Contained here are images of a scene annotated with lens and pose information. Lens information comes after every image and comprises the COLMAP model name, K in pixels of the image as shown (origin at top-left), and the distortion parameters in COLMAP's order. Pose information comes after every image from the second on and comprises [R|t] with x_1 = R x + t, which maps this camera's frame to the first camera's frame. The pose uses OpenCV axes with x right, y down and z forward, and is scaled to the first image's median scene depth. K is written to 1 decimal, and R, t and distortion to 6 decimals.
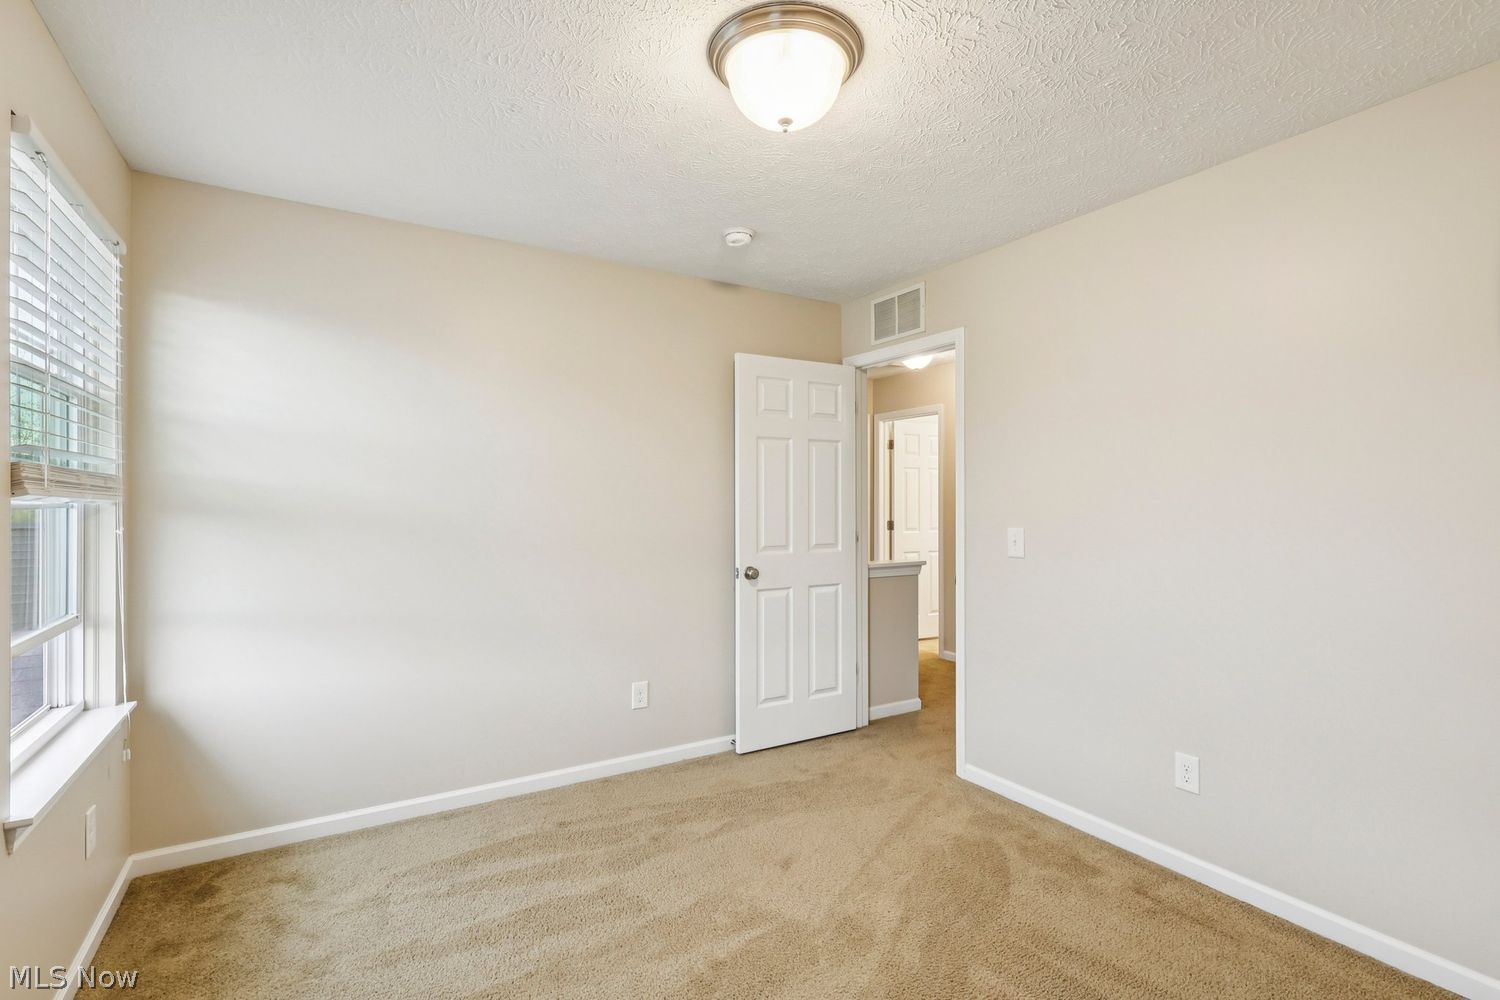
lens RADIAL K [[696.1, 0, 746.6], [0, 696.1, 505.5], [0, 0, 1]] dist [-0.002216, 0.000700]
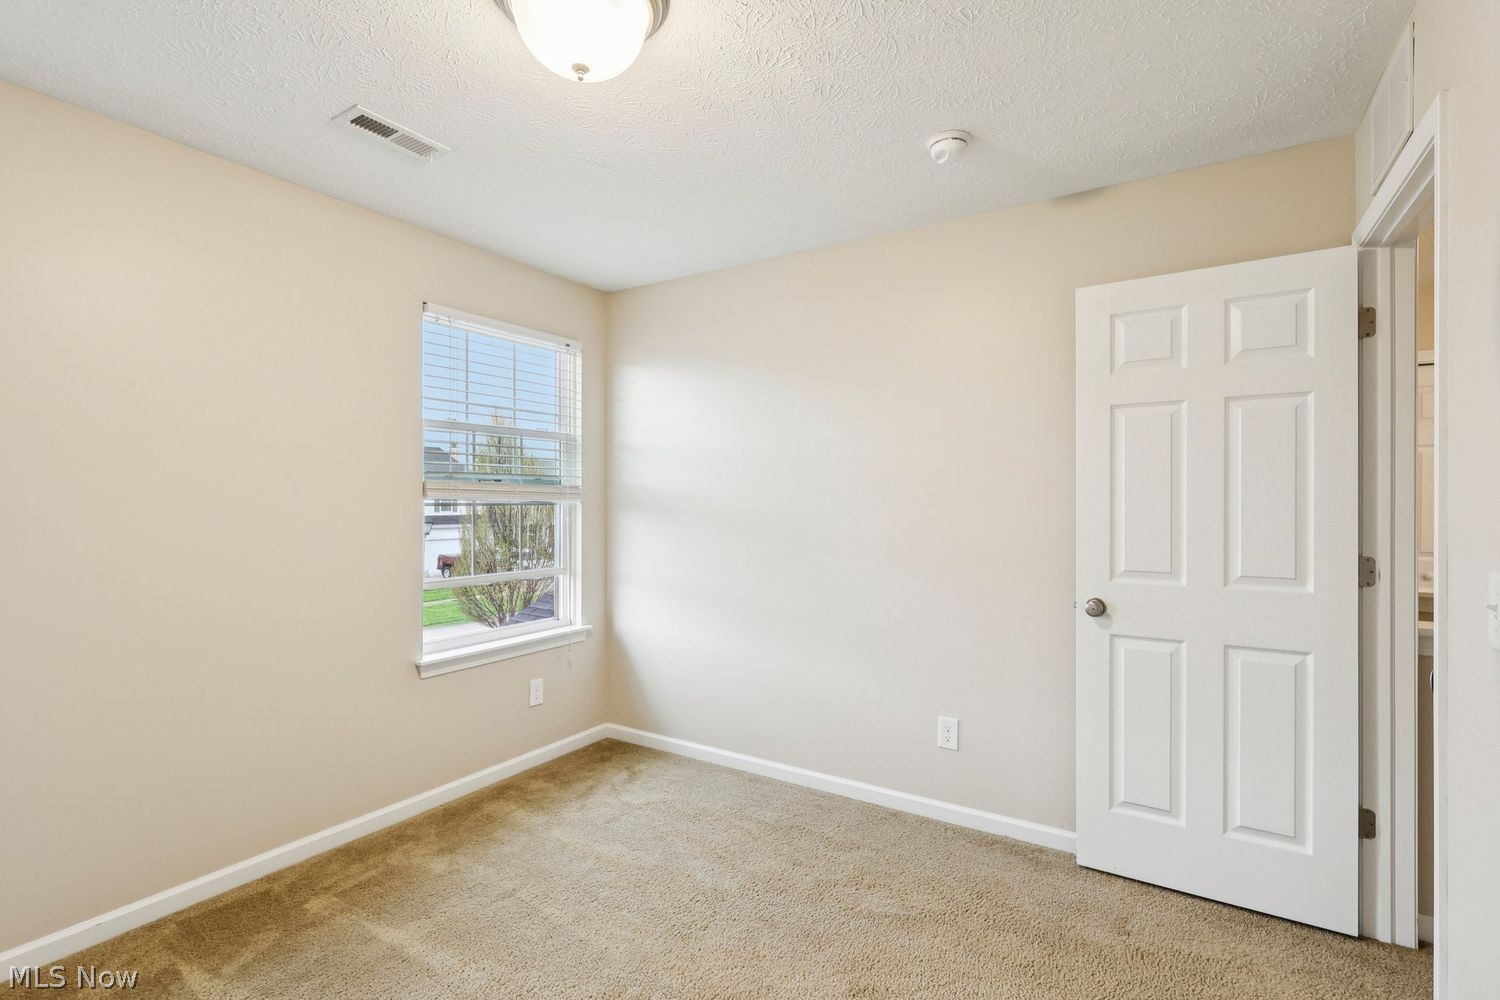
lens RADIAL K [[692.9, 0, 747.4], [0, 692.9, 502.8], [0, 0, 1]] dist [-0.002024, -0.000021]
pose [[0.439889, 0.003796, -0.898044, 0.475133], [-0.003301, 0.999991, 0.002610, -0.005857], [0.898046, 0.001816, 0.439898, 0.406079]]
